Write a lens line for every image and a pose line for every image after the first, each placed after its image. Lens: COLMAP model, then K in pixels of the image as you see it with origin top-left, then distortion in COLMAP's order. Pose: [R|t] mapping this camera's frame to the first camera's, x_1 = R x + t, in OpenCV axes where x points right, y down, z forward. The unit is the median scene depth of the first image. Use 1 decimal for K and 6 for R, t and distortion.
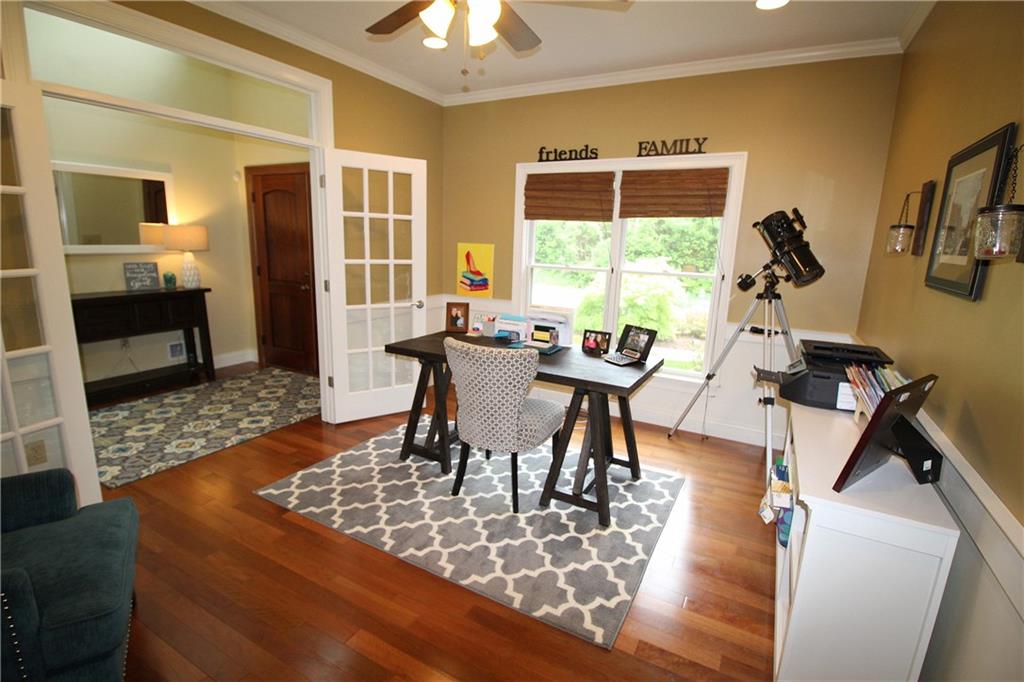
lens RADIAL K [[494.7, 0, 512.4], [0, 494.7, 344.4], [0, 0, 1]] dist [-0.026905, -0.002505]
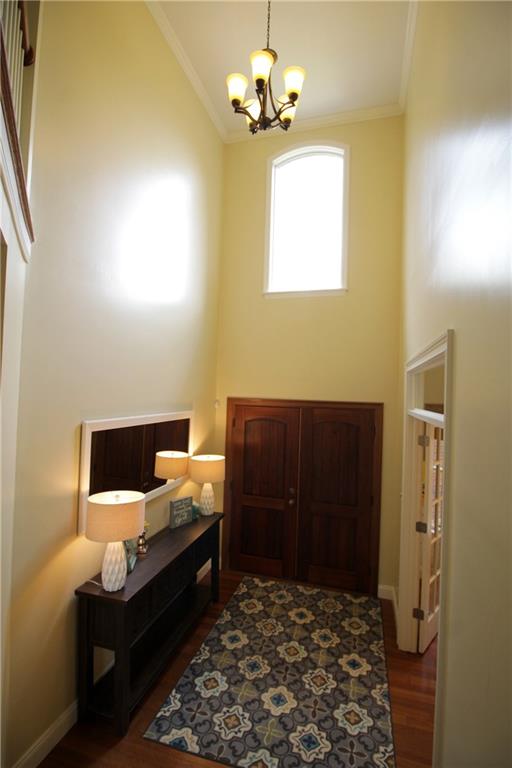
lens RADIAL K [[371.0, 0, 255.2], [0, 371.0, 381.4], [0, 0, 1]] dist [-0.026905, -0.002505]
pose [[0.977832, 0.005756, 0.209313, -0.828678], [0.043253, 0.972511, -0.228805, -0.240173], [-0.204876, 0.232786, 0.950703, 0.155475]]
